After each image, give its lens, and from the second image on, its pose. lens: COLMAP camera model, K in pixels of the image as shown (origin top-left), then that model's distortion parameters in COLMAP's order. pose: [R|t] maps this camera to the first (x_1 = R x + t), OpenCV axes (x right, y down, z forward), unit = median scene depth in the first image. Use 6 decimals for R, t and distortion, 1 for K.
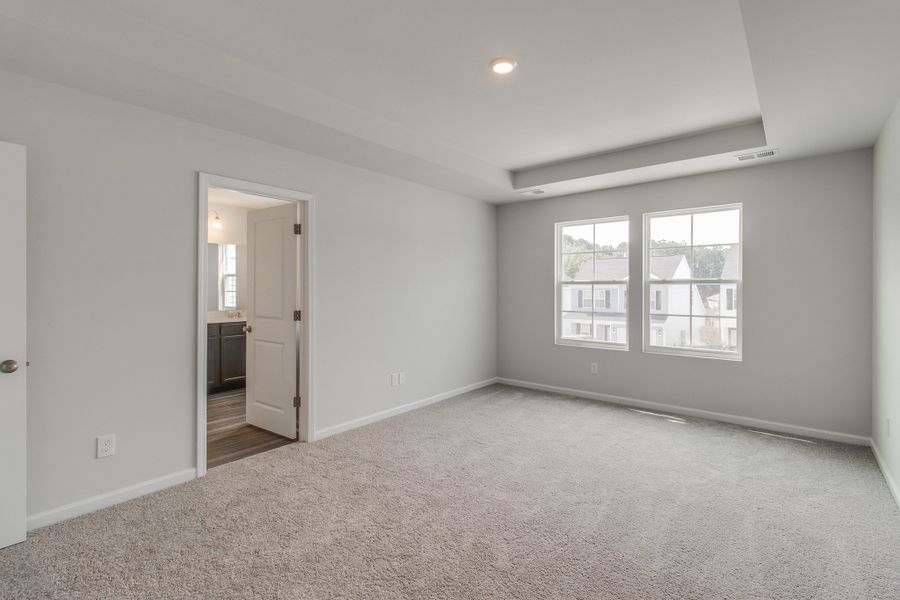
lens RADIAL K [[409.5, 0, 452.3], [0, 409.5, 290.7], [0, 0, 1]] dist [0.000591, -0.000117]
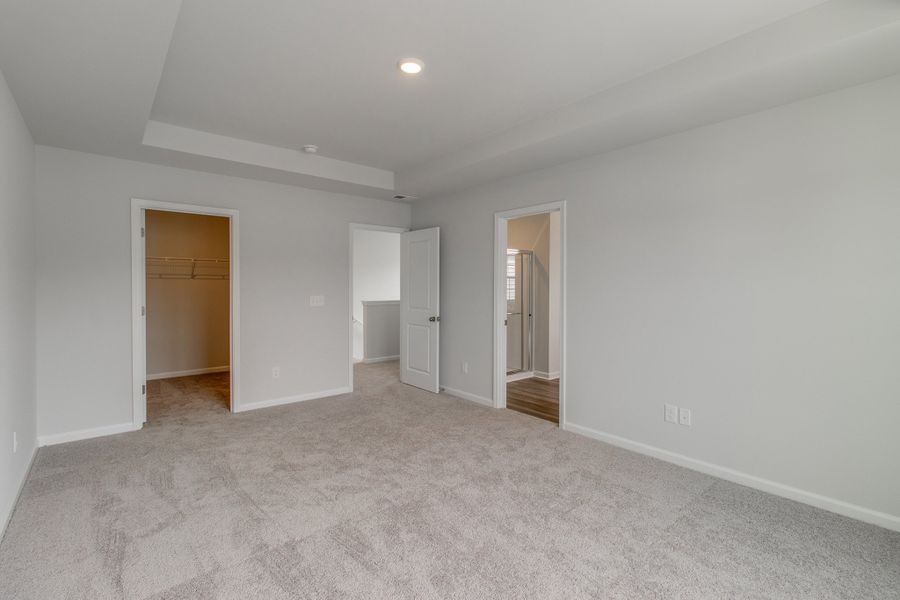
lens RADIAL K [[409.5, 0, 452.3], [0, 409.5, 290.7], [0, 0, 1]] dist [0.000591, -0.000117]
pose [[-0.195560, 0.003025, -0.980687, 0.892254], [-0.003363, 0.999987, 0.003755, 0.003252], [0.980686, 0.004033, -0.195547, 1.076654]]
